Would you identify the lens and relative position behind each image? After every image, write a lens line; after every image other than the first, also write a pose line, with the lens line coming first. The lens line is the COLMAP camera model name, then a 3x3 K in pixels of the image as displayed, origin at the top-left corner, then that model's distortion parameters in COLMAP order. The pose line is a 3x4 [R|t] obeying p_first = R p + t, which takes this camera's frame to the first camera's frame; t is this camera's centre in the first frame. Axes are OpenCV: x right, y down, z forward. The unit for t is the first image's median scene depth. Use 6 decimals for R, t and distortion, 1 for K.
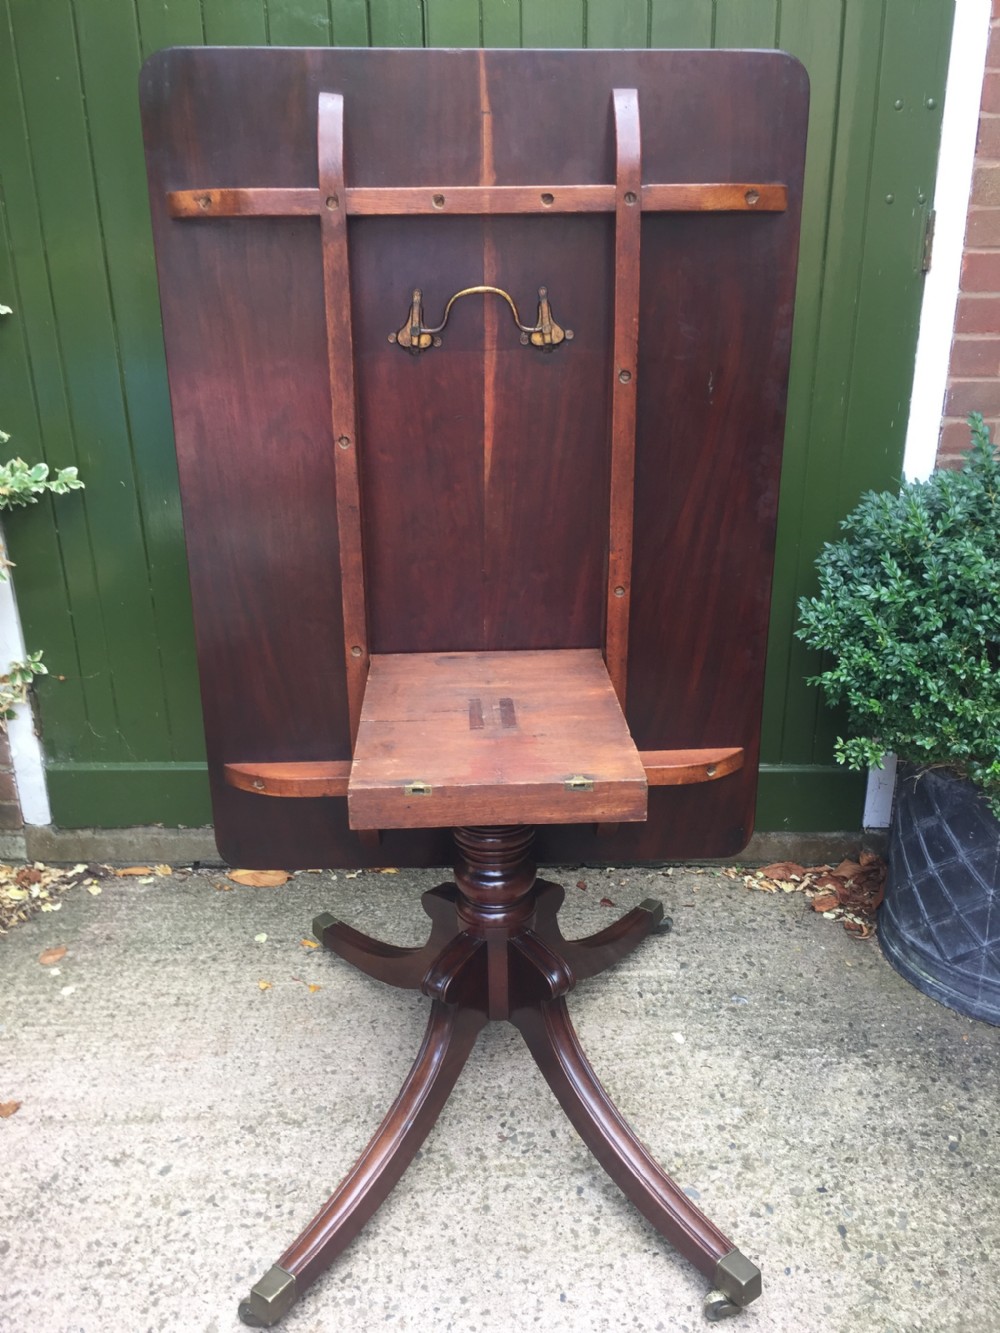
lens RADIAL K [[1134.0, 0, 501.2], [0, 1134.0, 672.1], [0, 0, 1]] dist [0.081649, -0.118081]
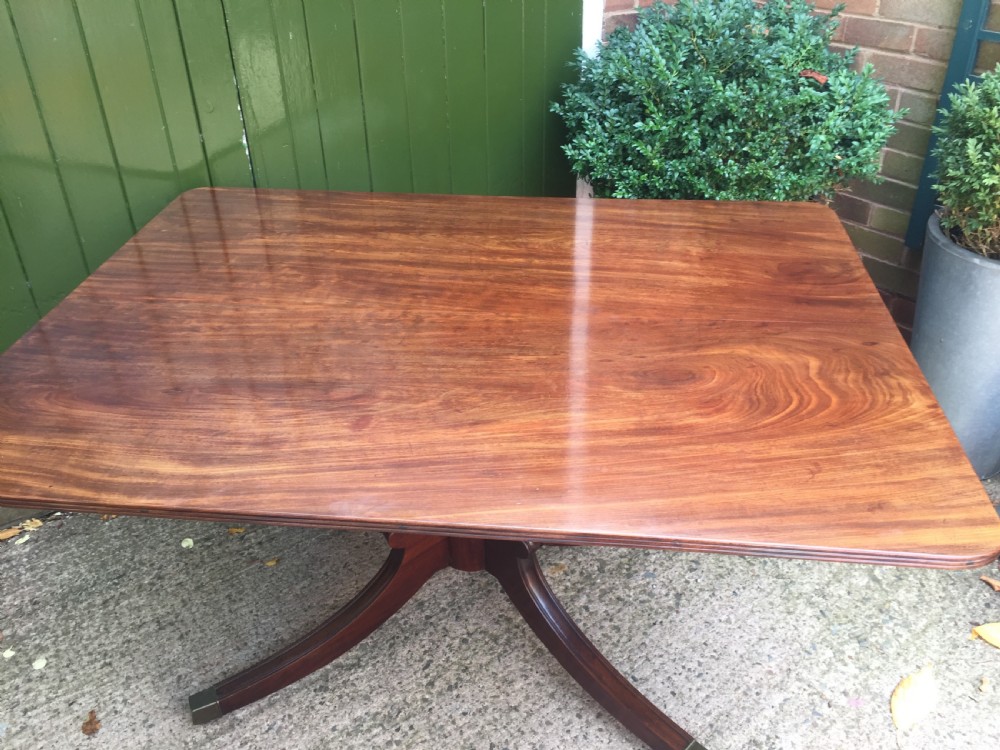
lens RADIAL K [[850.7, 0, 498.7], [0, 850.7, 377.3], [0, 0, 1]] dist [0.081649, -0.118081]
pose [[0.826691, -0.309715, 0.469743, -0.376582], [0.208385, 0.944032, 0.255696, -0.083416], [-0.522645, -0.113494, 0.844962, 0.203857]]
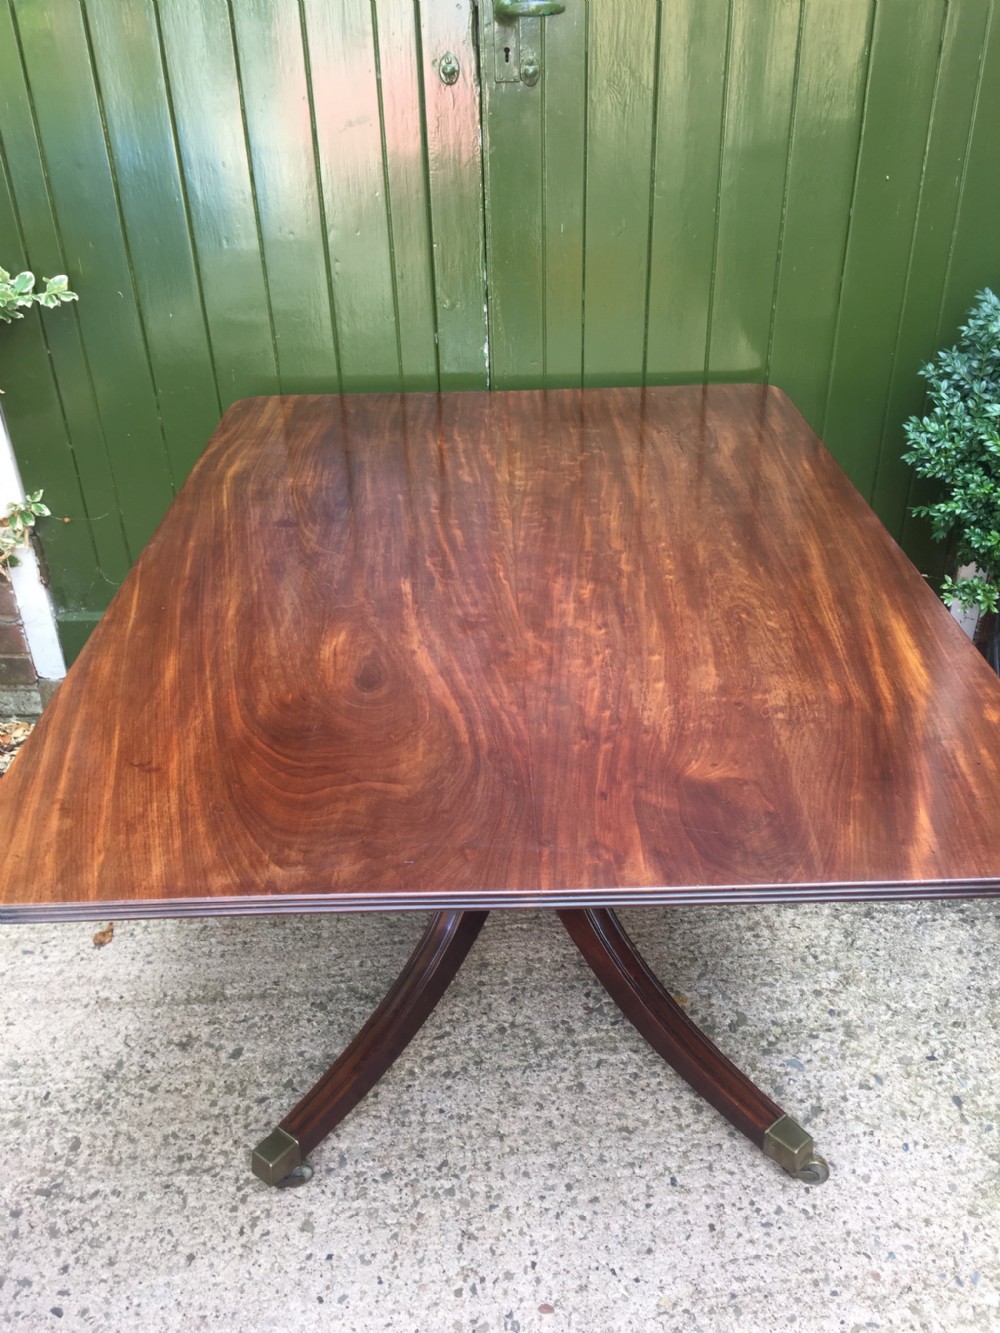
lens RADIAL K [[1134.0, 0, 500.6], [0, 1134.0, 670.7], [0, 0, 1]] dist [0.081649, -0.118081]
pose [[0.999612, -0.022161, 0.016858, -0.078952], [0.019035, 0.985750, 0.167134, -0.028950], [-0.020322, -0.166749, 0.985790, 0.111461]]
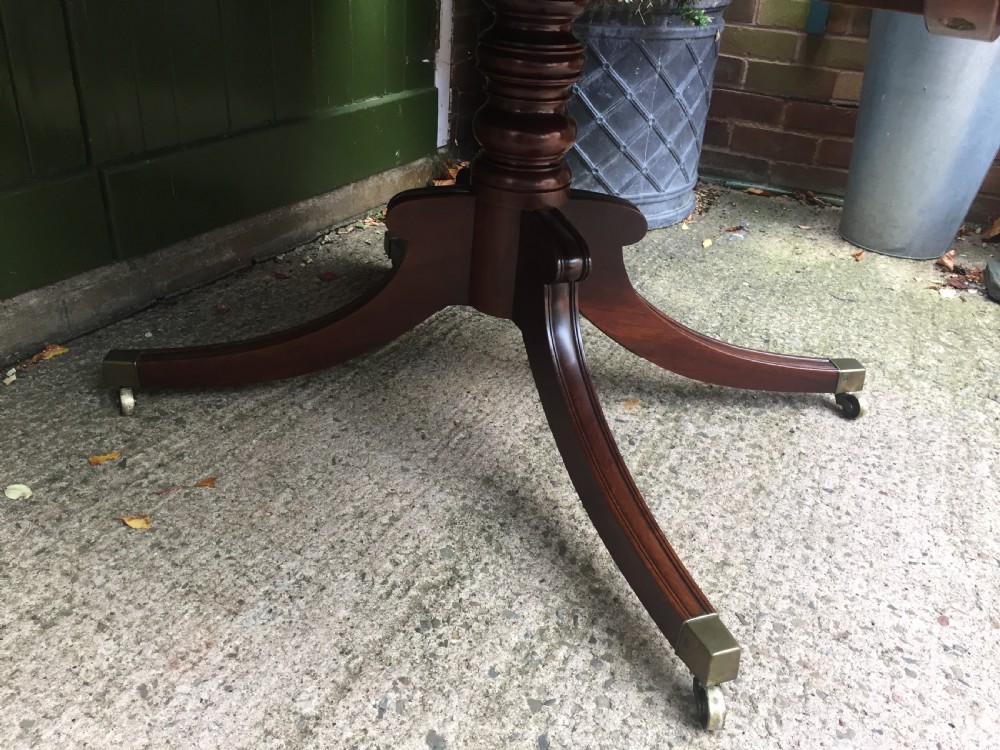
lens RADIAL K [[850.7, 0, 496.5], [0, 850.7, 381.4], [0, 0, 1]] dist [0.081649, -0.118081]
pose [[0.485194, -0.401856, 0.776594, -0.515092], [0.243065, 0.915119, 0.321677, 0.121690], [-0.839944, 0.032687, 0.541687, 0.686927]]
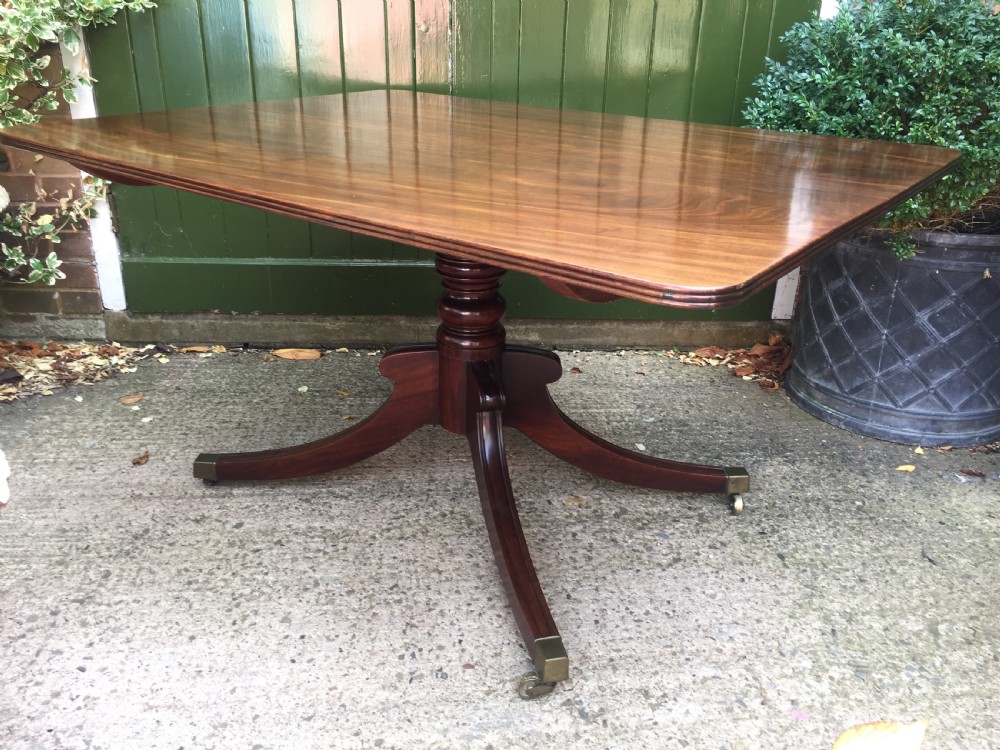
lens RADIAL K [[850.7, 0, 501.3], [0, 850.7, 373.2], [0, 0, 1]] dist [0.081649, -0.118081]
pose [[0.997813, 0.010483, 0.065271, -0.068695], [-0.013396, 0.998926, 0.044357, 0.213013], [-0.064736, -0.045134, 0.996881, 0.067311]]
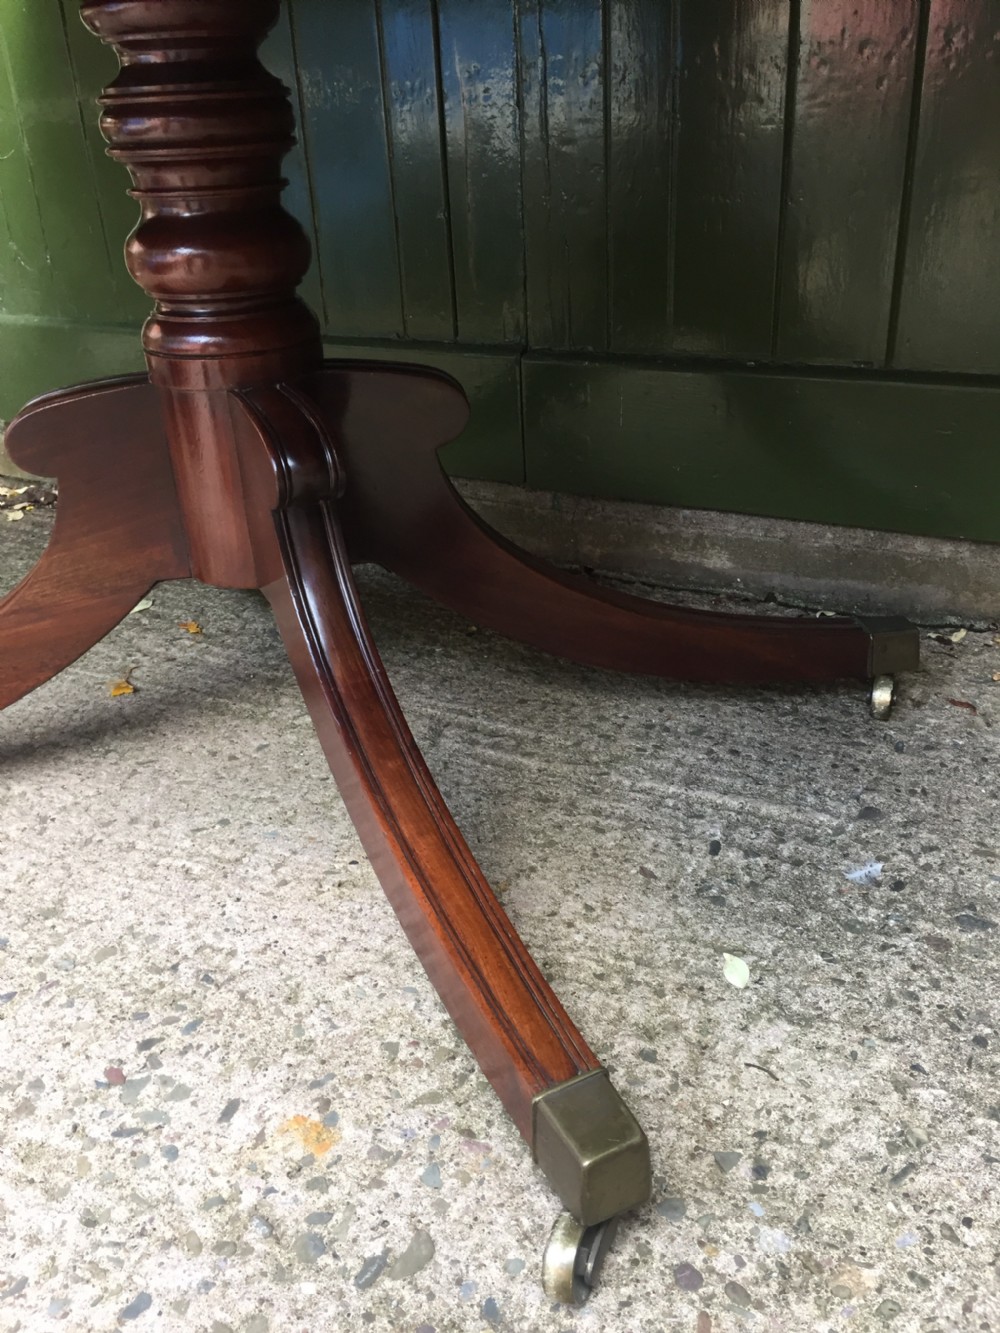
lens RADIAL K [[1134.0, 0, 501.4], [0, 1134.0, 682.3], [0, 0, 1]] dist [0.081649, -0.118081]
pose [[0.895848, 0.180348, -0.406117, 0.235808], [-0.128846, 0.980098, 0.151022, 0.200707], [0.425271, -0.082966, 0.901255, 0.702942]]
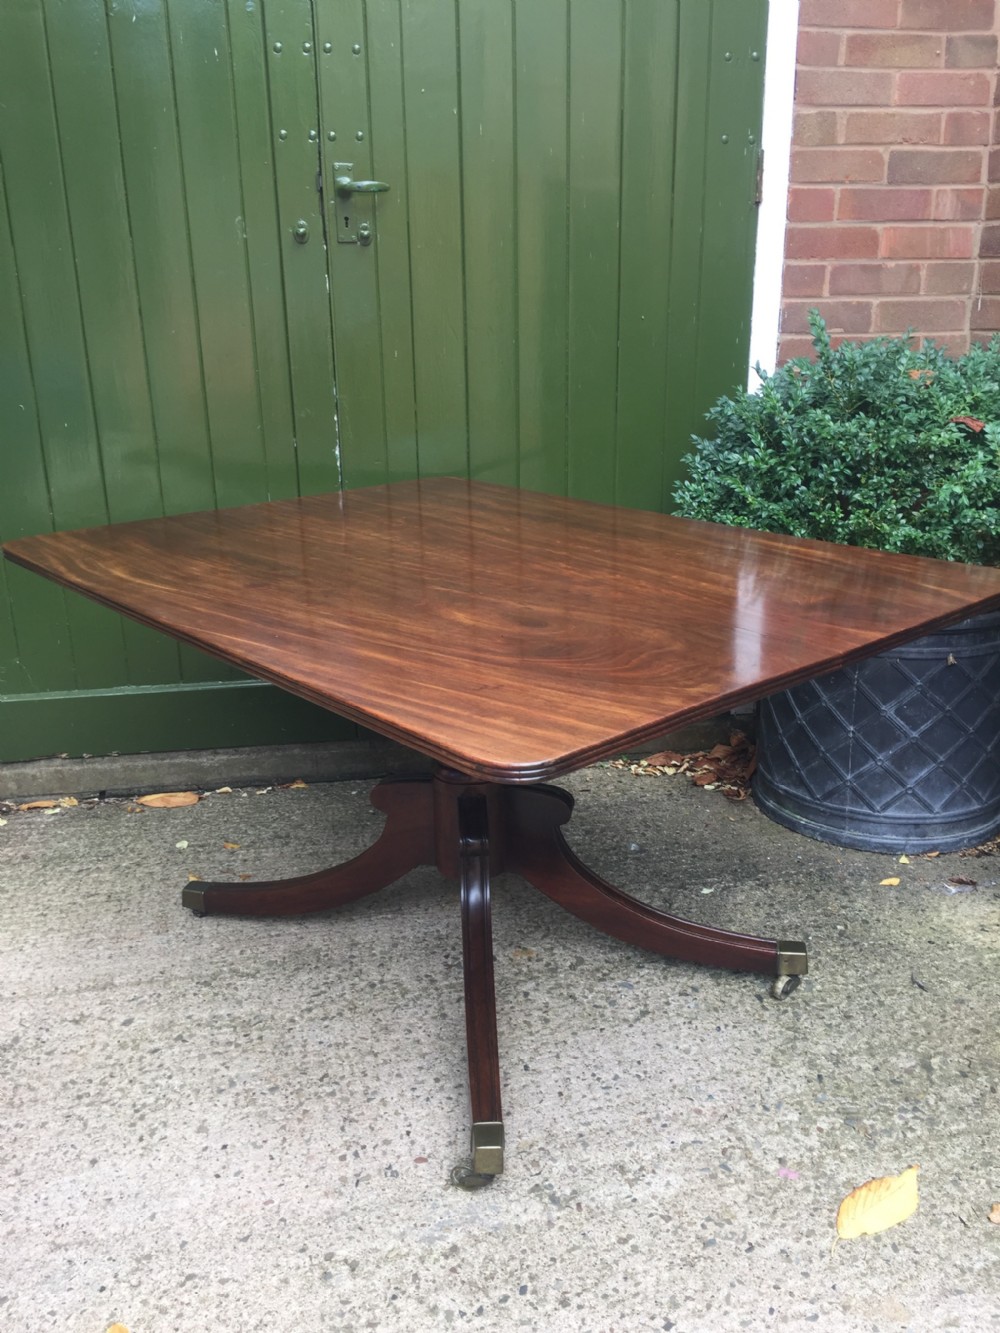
lens RADIAL K [[1134.0, 0, 500.0], [0, 1134.0, 673.5], [0, 0, 1]] dist [0.081649, -0.118081]
pose [[0.986351, -0.051996, 0.156230, -0.101127], [0.059296, 0.997338, -0.042427, 0.174177], [-0.153609, 0.051111, 0.986809, -0.079854]]
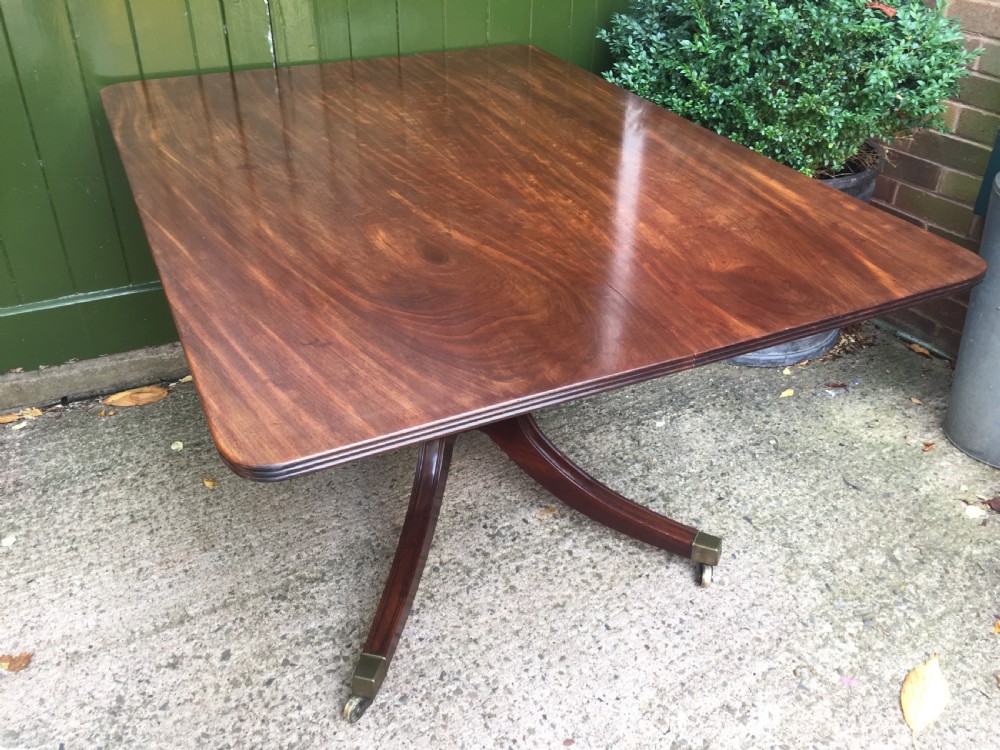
lens RADIAL K [[850.7, 0, 498.5], [0, 850.7, 375.3], [0, 0, 1]] dist [0.081649, -0.118081]
pose [[0.890713, -0.224150, 0.395459, -0.306623], [0.136246, 0.961617, 0.238180, 0.020941], [-0.433668, -0.158271, 0.887064, 0.200553]]
